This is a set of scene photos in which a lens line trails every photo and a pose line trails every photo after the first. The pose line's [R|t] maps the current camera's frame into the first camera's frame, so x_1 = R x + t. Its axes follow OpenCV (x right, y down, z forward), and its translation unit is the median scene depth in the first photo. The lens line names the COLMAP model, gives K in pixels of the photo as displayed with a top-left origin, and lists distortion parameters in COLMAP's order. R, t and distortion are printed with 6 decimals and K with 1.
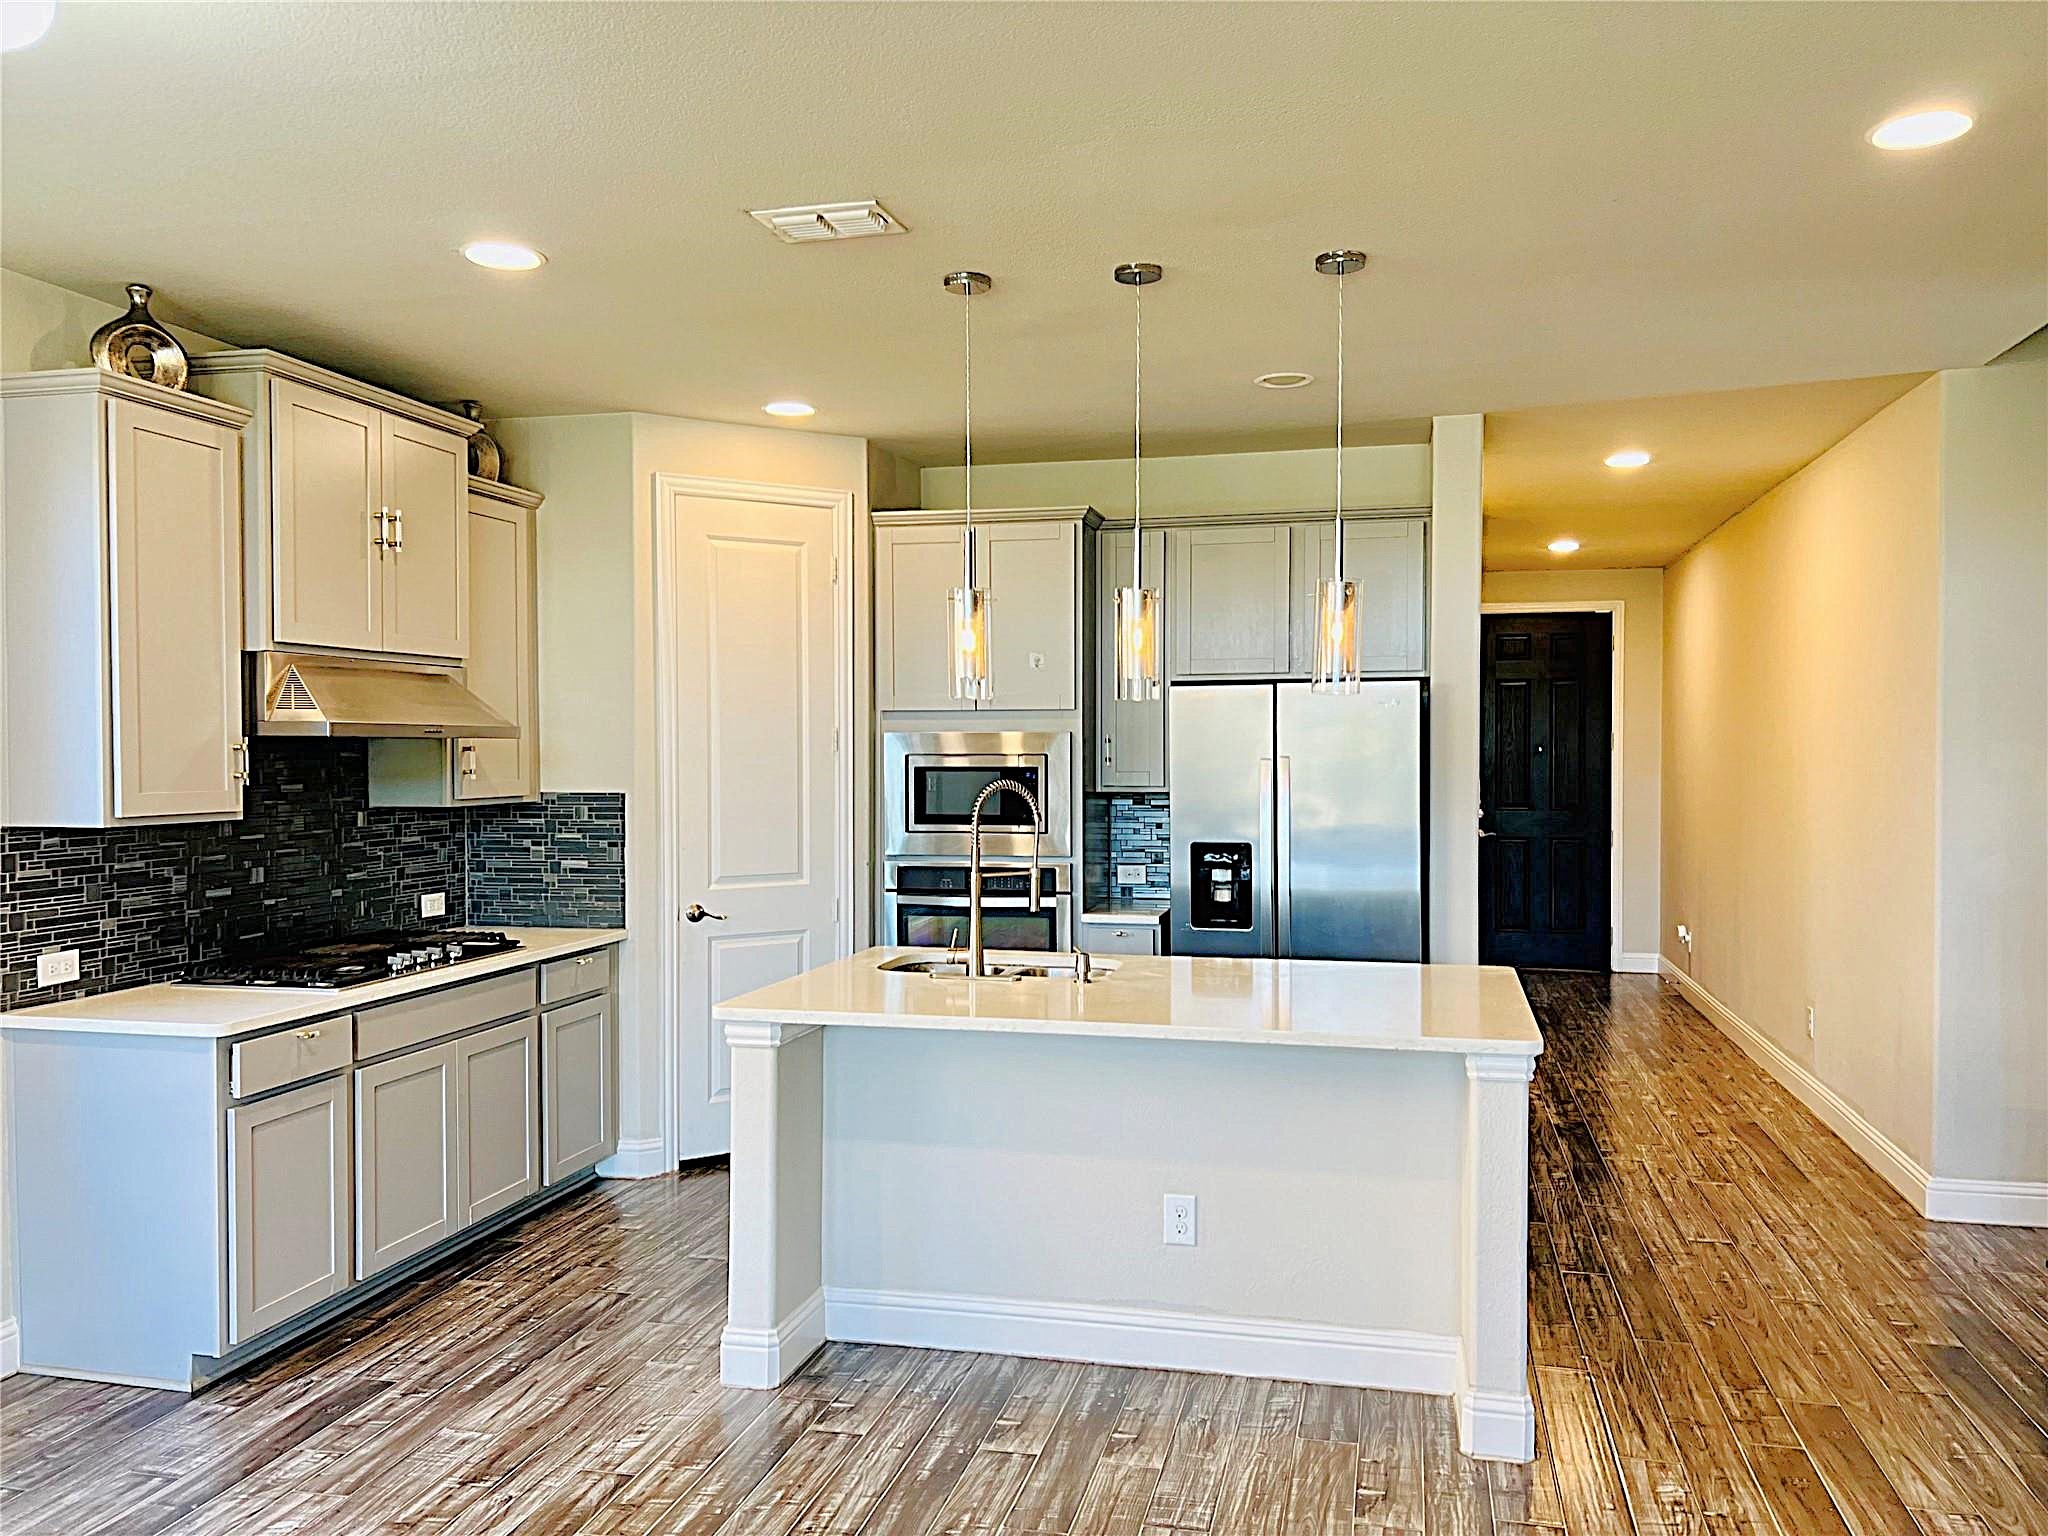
lens RADIAL K [[1497.8, 0, 1062.7], [0, 1497.8, 774.0], [0, 0, 1]] dist [0.015097, -0.004146]
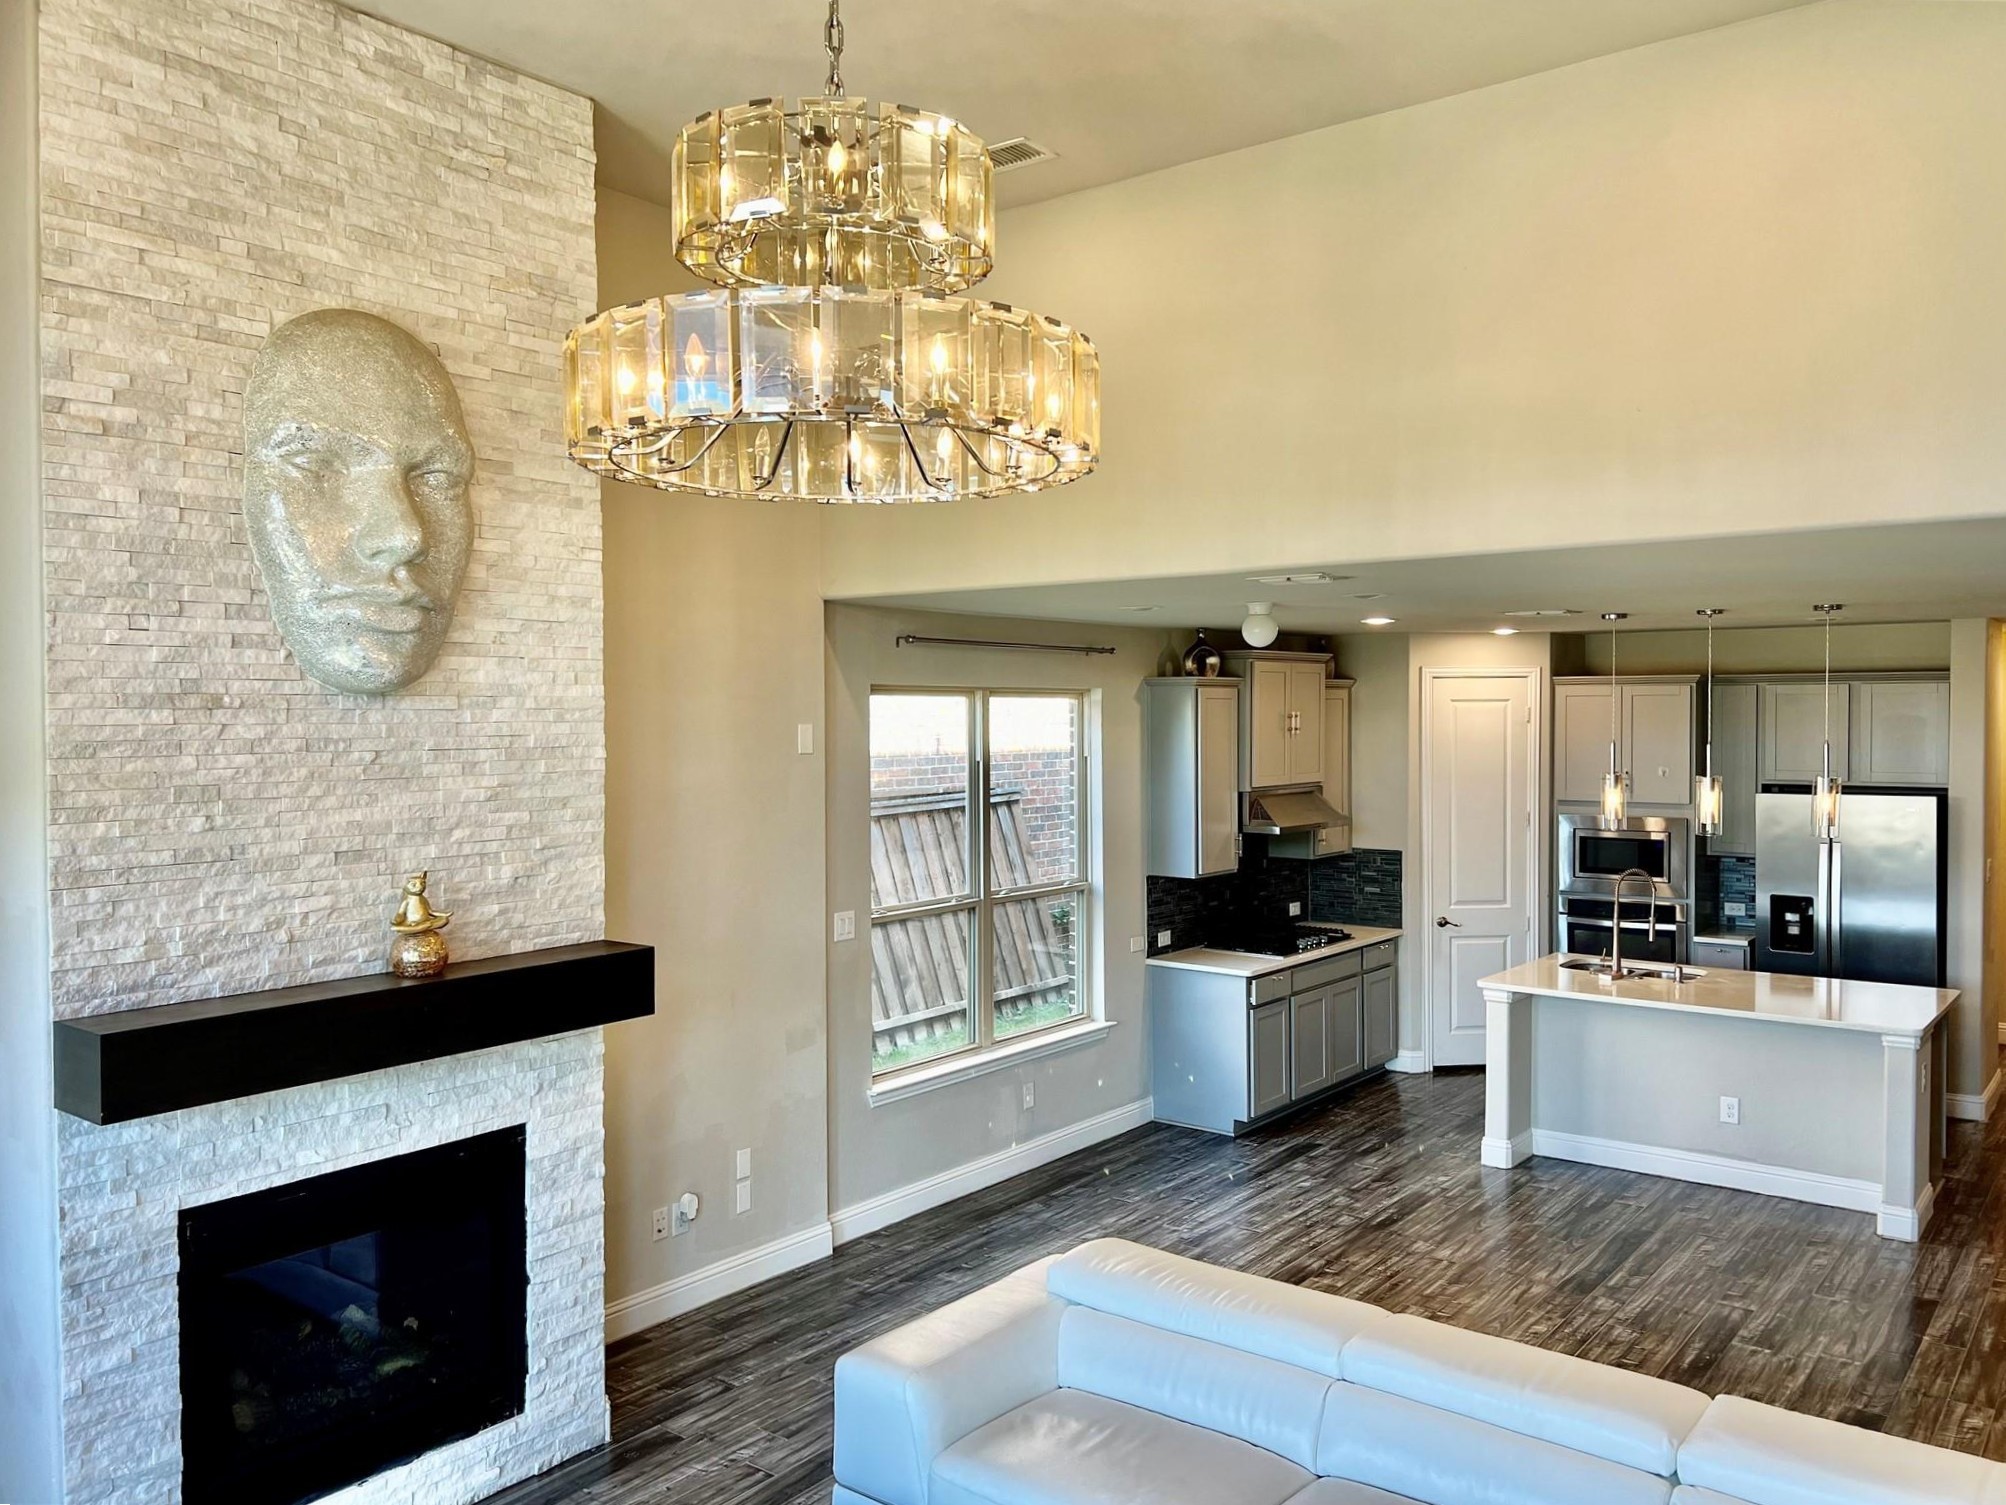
lens RADIAL K [[1530.5, 0, 1012.5], [0, 1530.5, 719.4], [0, 0, 1]] dist [0.012840, -0.000909]
pose [[0.901673, 0.002781, -0.432410, 0.069528], [-0.004890, 0.999981, -0.003765, -0.133669], [0.432391, 0.005510, 0.901669, -0.814993]]
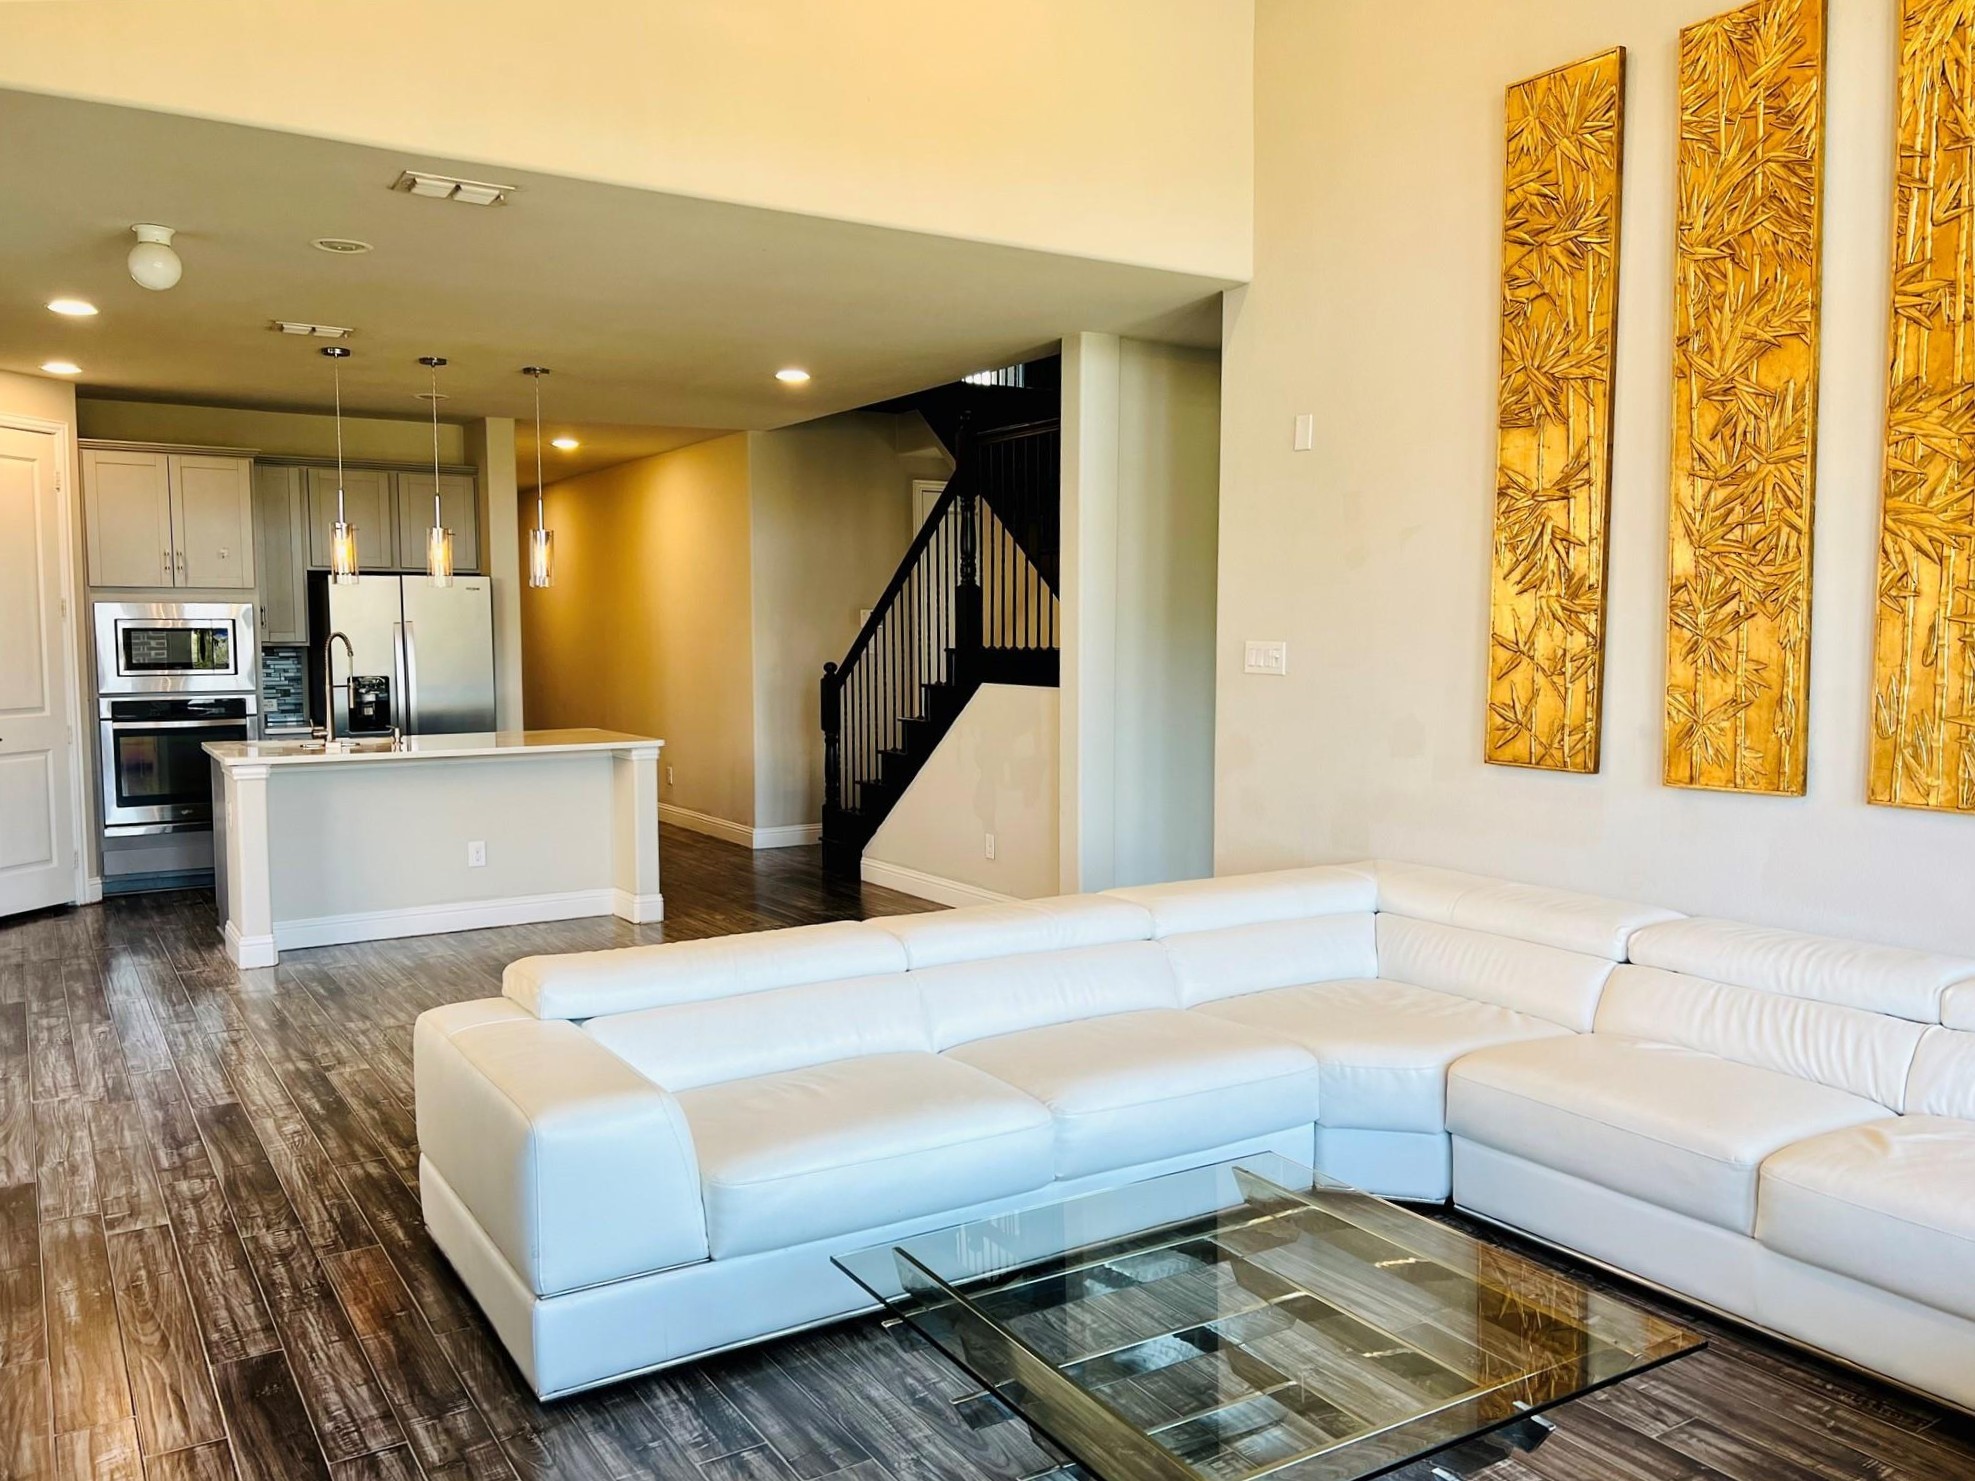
lens RADIAL K [[1568.8, 0, 987.5], [0, 1568.8, 740.5], [0, 0, 1]] dist [0.004103, 0.000908]
pose [[0.709914, -0.047977, 0.702652, -0.614438], [0.010202, 0.998273, 0.057855, 0.024933], [-0.704214, -0.033904, 0.709178, -0.643761]]
